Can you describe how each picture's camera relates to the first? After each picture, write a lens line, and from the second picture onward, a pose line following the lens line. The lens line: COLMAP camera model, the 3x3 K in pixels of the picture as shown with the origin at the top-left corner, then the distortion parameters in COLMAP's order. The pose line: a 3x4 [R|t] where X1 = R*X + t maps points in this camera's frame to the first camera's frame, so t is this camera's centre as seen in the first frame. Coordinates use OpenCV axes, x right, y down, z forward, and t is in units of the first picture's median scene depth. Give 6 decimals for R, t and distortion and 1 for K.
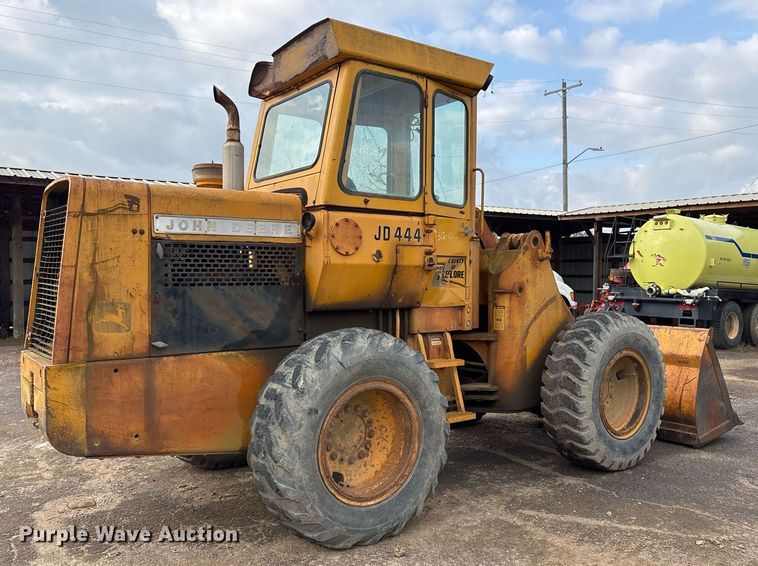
lens RADIAL K [[605.9, 0, 309.4], [0, 605.9, 281.8], [0, 0, 1]] dist [0.083382, -0.103951]
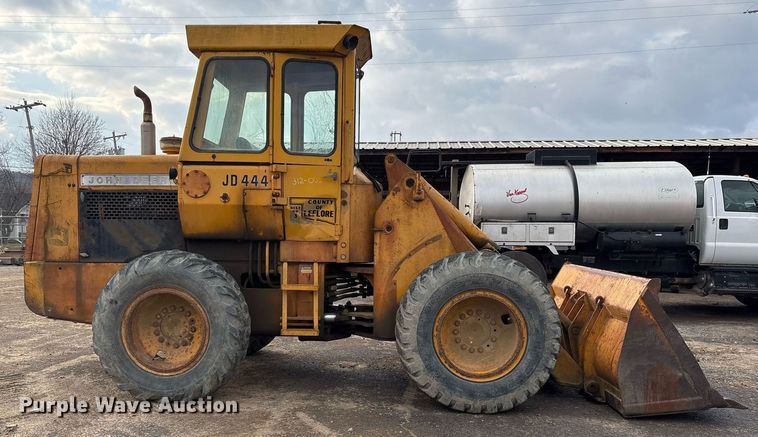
lens RADIAL K [[534.9, 0, 323.6], [0, 534.9, 243.0], [0, 0, 1]] dist [0.027524, 0.000580]
pose [[0.804956, 0.026747, -0.592731, 0.993857], [-0.019185, 0.999634, 0.019054, 0.028815], [0.593024, -0.003966, 0.805175, 0.206179]]
